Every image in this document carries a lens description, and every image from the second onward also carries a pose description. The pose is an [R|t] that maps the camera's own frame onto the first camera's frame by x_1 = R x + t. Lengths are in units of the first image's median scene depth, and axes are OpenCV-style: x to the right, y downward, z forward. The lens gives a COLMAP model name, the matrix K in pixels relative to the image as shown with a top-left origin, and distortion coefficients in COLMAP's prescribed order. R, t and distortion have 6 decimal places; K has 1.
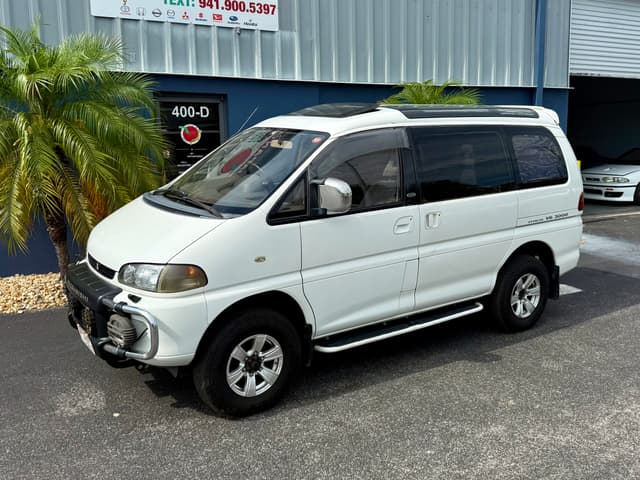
lens RADIAL K [[606.6, 0, 334.1], [0, 606.6, 232.3], [0, 0, 1]] dist [0.022650, 0.000000]
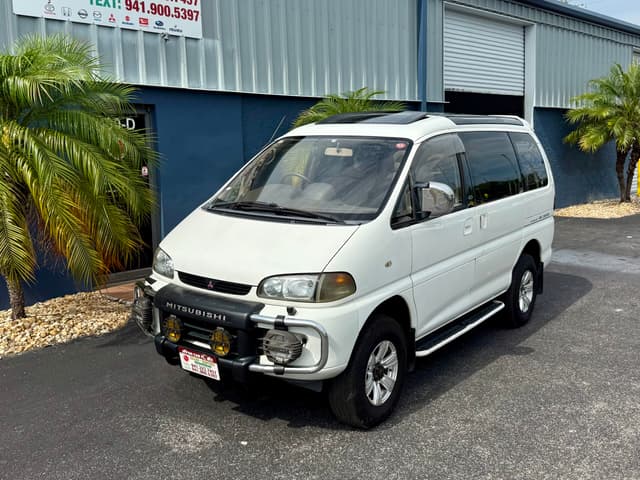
lens RADIAL K [[651.2, 0, 294.5], [0, 651.2, 233.1], [0, 0, 1]] dist [0.015943, 0.000000]
pose [[0.957780, -0.050162, 0.283093, -0.279574], [0.060877, 0.997719, -0.029176, 0.007854], [-0.280984, 0.045178, 0.958649, 0.008505]]
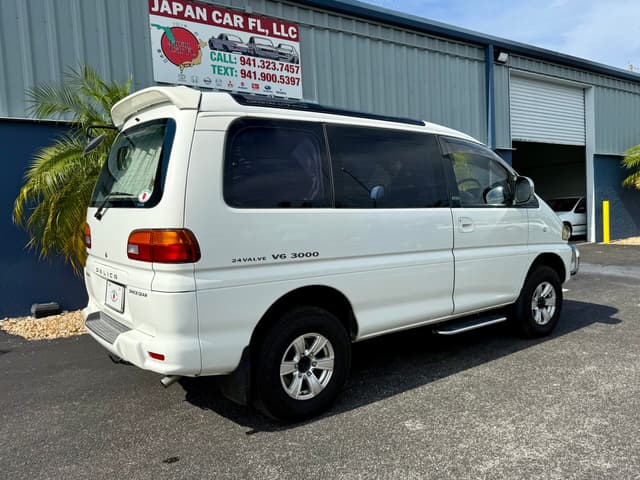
lens RADIAL K [[503.0, 0, 349.2], [0, 503.0, 258.7], [0, 0, 1]] dist [0.051969, -0.085264]
pose [[0.988103, -0.047816, 0.146174, -0.177932], [0.058445, 0.995882, -0.069307, 0.069545], [-0.142258, 0.077025, 0.986828, 0.012686]]
